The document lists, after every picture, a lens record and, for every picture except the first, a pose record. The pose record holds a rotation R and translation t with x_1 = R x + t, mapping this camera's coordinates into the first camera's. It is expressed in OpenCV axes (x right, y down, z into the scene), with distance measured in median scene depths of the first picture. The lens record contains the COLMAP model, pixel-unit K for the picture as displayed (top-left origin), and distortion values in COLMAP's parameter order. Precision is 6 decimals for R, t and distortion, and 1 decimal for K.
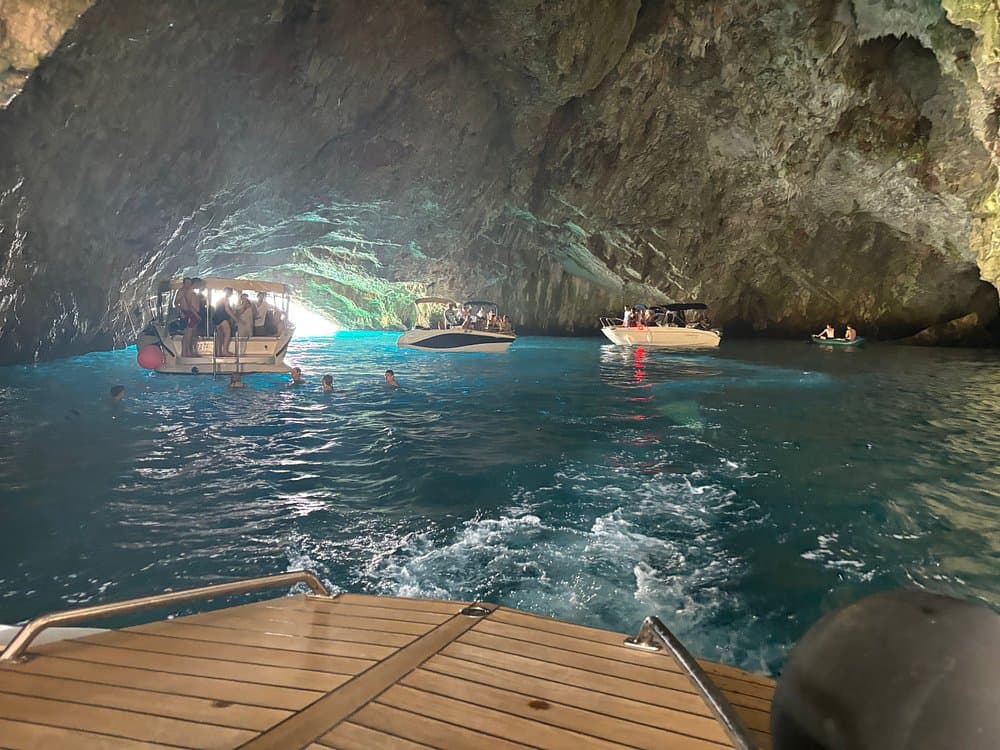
lens RADIAL K [[762.7, 0, 500.0], [0, 762.7, 375.0], [0, 0, 1]] dist [0.030710, -0.000883]
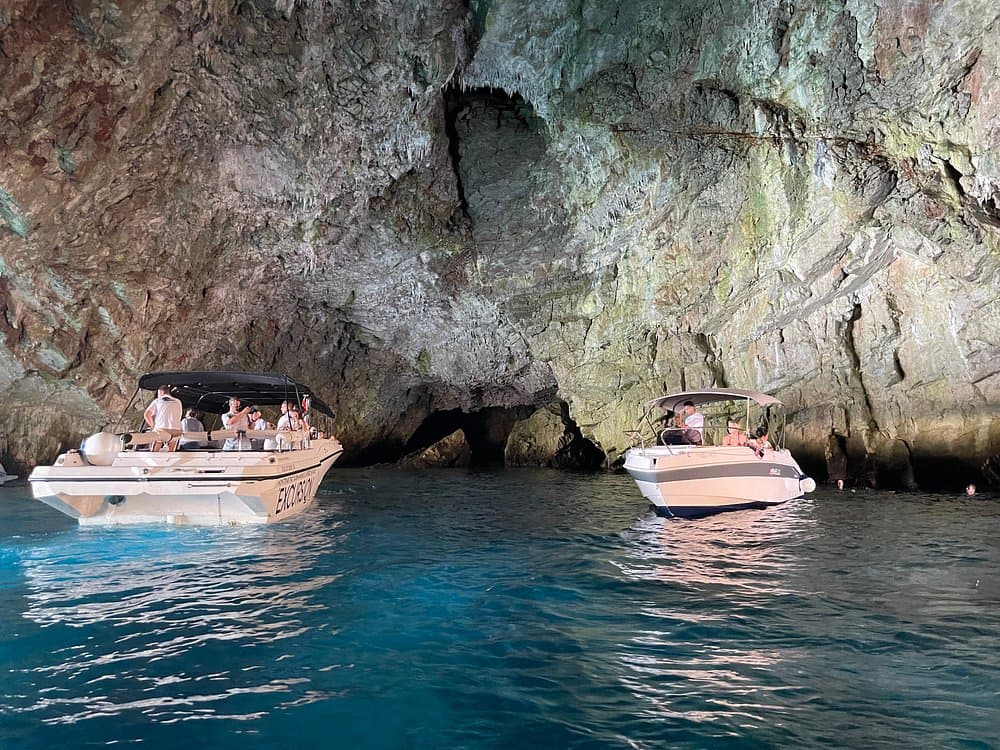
lens RADIAL K [[755.8, 0, 496.8], [0, 755.8, 386.3], [0, 0, 1]] dist [0.072967, -0.100151]
pose [[0.534579, 0.048069, 0.843750, -0.140798], [0.083271, 0.990527, -0.109190, -0.031284], [-0.841006, 0.128631, 0.525512, 0.517607]]
